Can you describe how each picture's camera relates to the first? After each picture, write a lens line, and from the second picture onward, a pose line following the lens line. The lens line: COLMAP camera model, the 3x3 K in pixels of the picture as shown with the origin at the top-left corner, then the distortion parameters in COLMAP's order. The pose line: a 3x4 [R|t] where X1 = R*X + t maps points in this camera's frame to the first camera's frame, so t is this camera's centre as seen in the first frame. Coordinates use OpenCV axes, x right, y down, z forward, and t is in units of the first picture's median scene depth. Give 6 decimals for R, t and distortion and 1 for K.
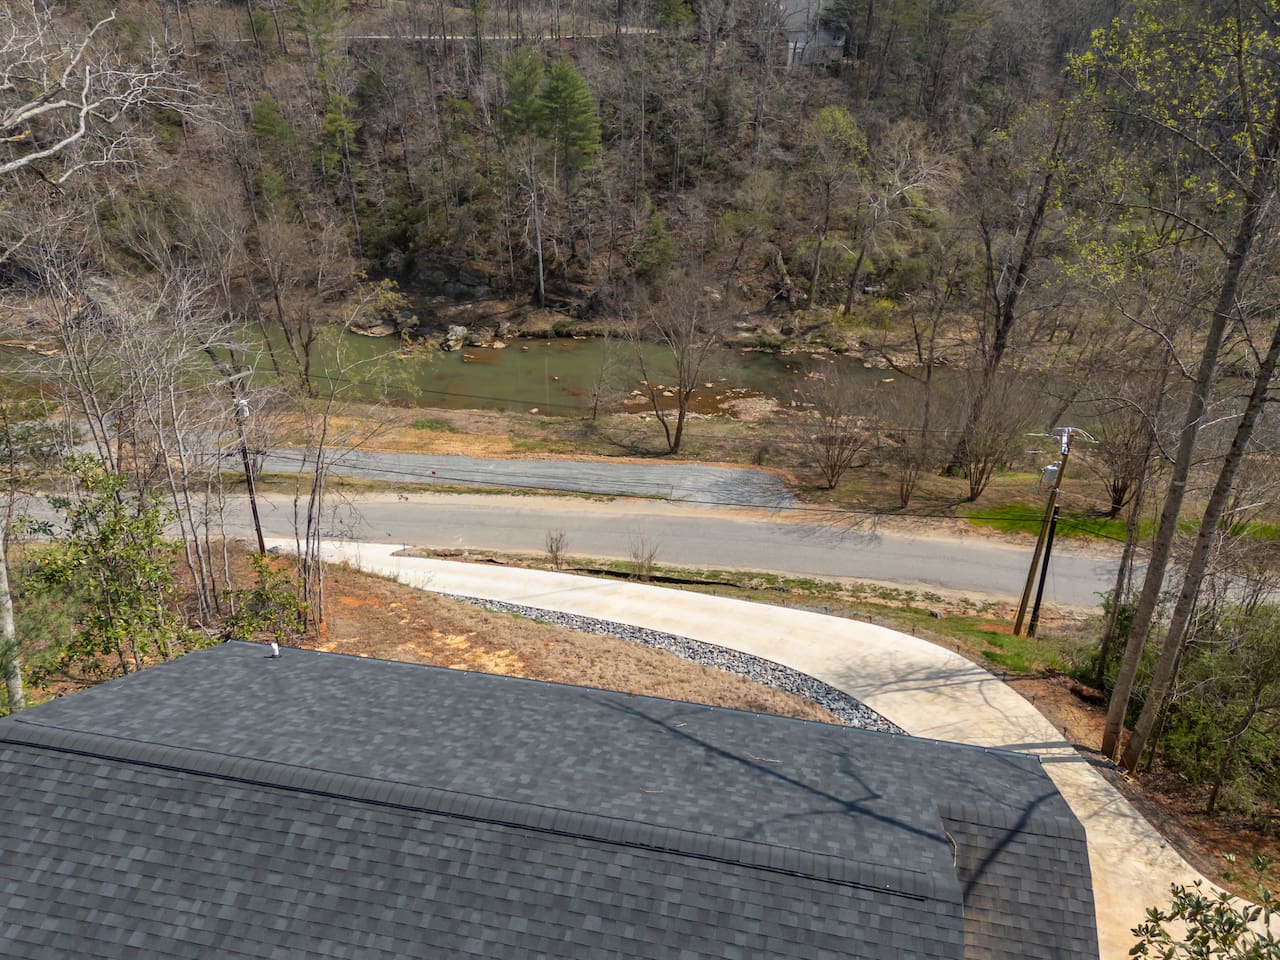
lens RADIAL K [[931.1, 0, 641.2], [0, 931.1, 480.3], [0, 0, 1]] dist [0.077098, -0.048789]
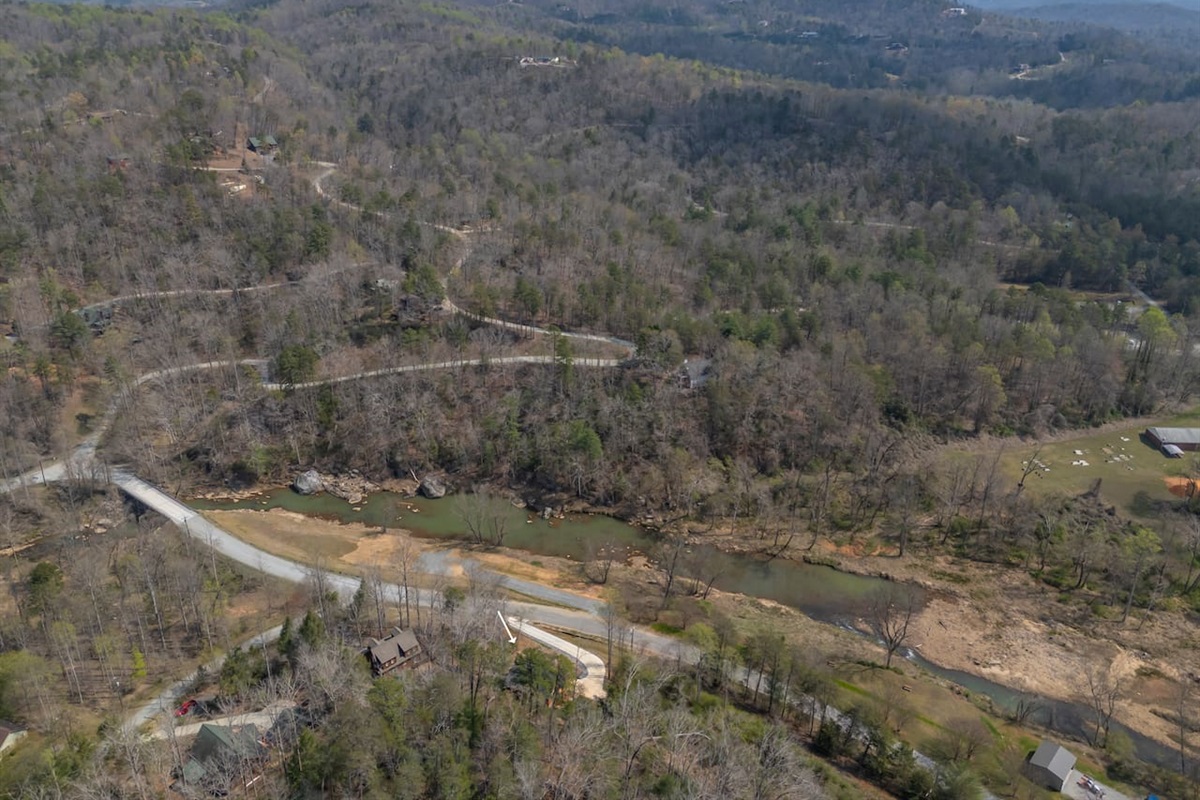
lens RADIAL K [[830.7, 0, 600.8], [0, 830.7, 391.4], [0, 0, 1]] dist [0.080584, 0.000950]
pose [[0.987281, 0.071141, -0.142180, 0.287324], [-0.073802, 0.997181, -0.013528, -0.484839], [0.140816, 0.023849, 0.989748, -1.448549]]
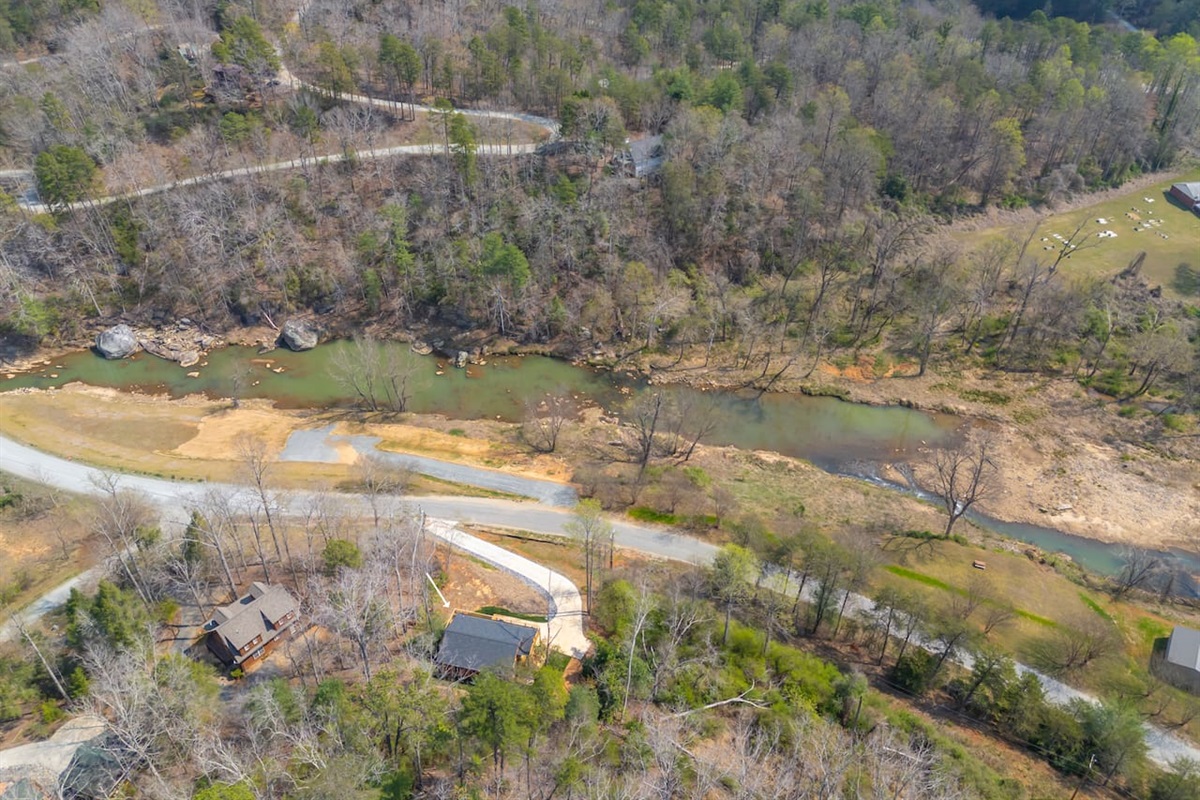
lens RADIAL K [[857.2, 0, 611.3], [0, 857.2, 349.6], [0, 0, 1]] dist [0.087698, -0.029369]
pose [[0.999982, 0.006020, -0.000280, 0.137772], [-0.005875, 0.984128, 0.177363, -0.509194], [0.001344, -0.177358, 0.984146, -0.898439]]
